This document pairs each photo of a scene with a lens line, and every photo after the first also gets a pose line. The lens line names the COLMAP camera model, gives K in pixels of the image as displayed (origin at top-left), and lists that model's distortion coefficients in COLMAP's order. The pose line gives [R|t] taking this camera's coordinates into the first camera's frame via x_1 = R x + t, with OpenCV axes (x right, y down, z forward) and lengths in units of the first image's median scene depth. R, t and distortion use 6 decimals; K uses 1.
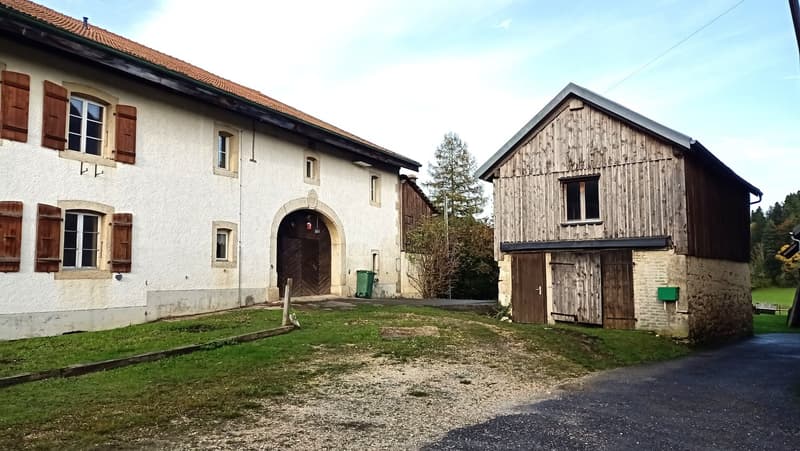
lens RADIAL K [[600.6, 0, 400.0], [0, 600.6, 225.5], [0, 0, 1]] dist [-0.004197, -0.002364]
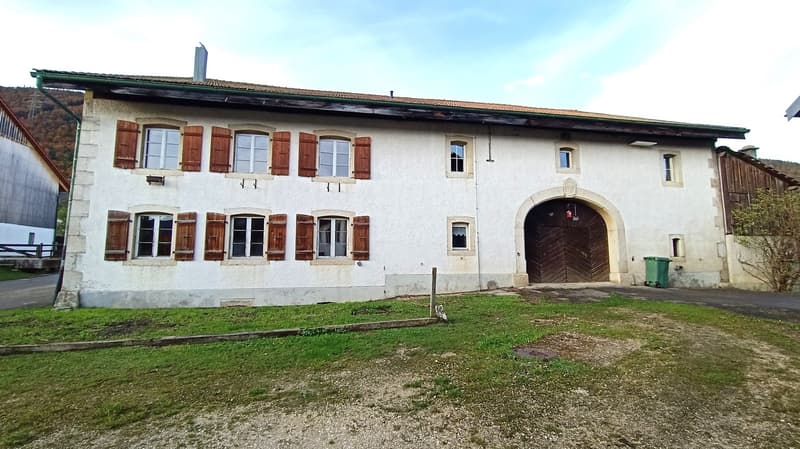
lens RADIAL K [[376.1, 0, 400.0], [0, 376.1, 224.5], [0, 0, 1]] dist [-0.005417, -0.000689]
pose [[0.613471, -0.076331, -0.786020, 0.237549], [0.064985, 0.996822, -0.046082, 0.039769], [0.787039, -0.022810, 0.616482, 0.511060]]
